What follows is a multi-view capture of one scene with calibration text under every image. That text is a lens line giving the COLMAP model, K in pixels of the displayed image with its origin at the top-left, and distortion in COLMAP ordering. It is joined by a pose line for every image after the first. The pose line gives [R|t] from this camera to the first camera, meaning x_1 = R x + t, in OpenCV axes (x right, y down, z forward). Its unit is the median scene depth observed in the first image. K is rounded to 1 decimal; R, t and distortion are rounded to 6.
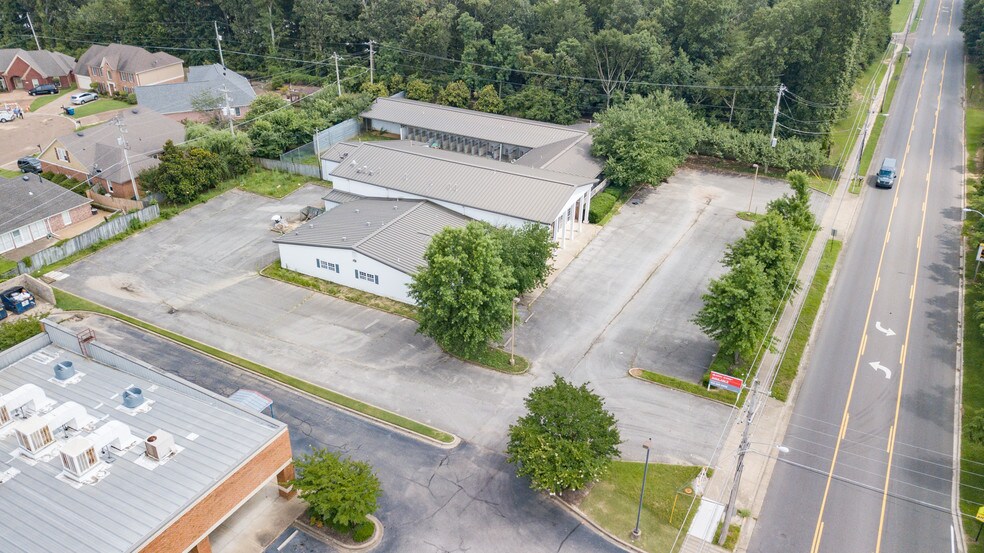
lens RADIAL K [[752.2, 0, 492.0], [0, 752.2, 276.5], [0, 0, 1]] dist [0.007017, -0.013078]
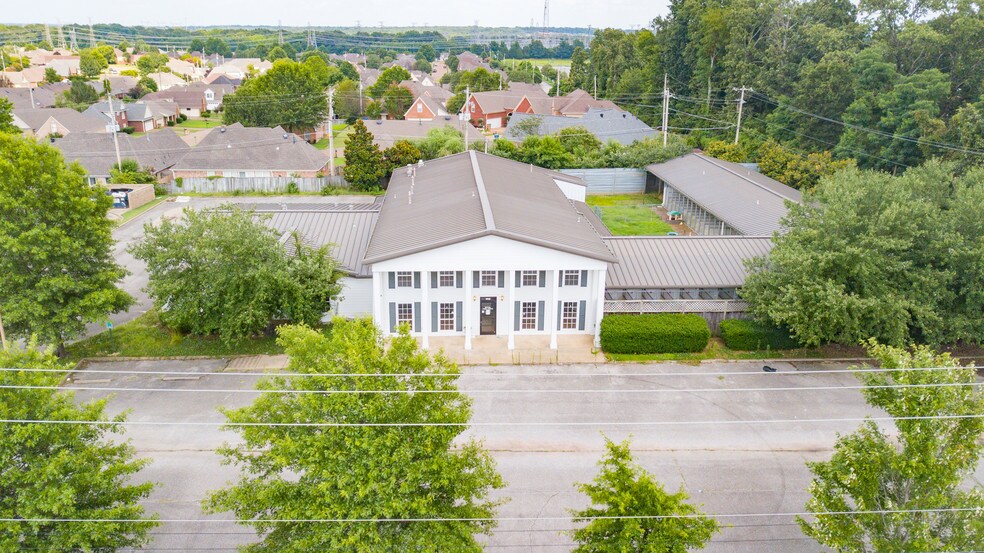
lens RADIAL K [[752.2, 0, 492.0], [0, 752.2, 276.5], [0, 0, 1]] dist [0.007017, -0.013078]
pose [[0.513844, 0.256470, -0.818650, 0.422526], [-0.417455, 0.908417, 0.022568, -0.084301], [0.749464, 0.330153, 0.573849, 0.587438]]
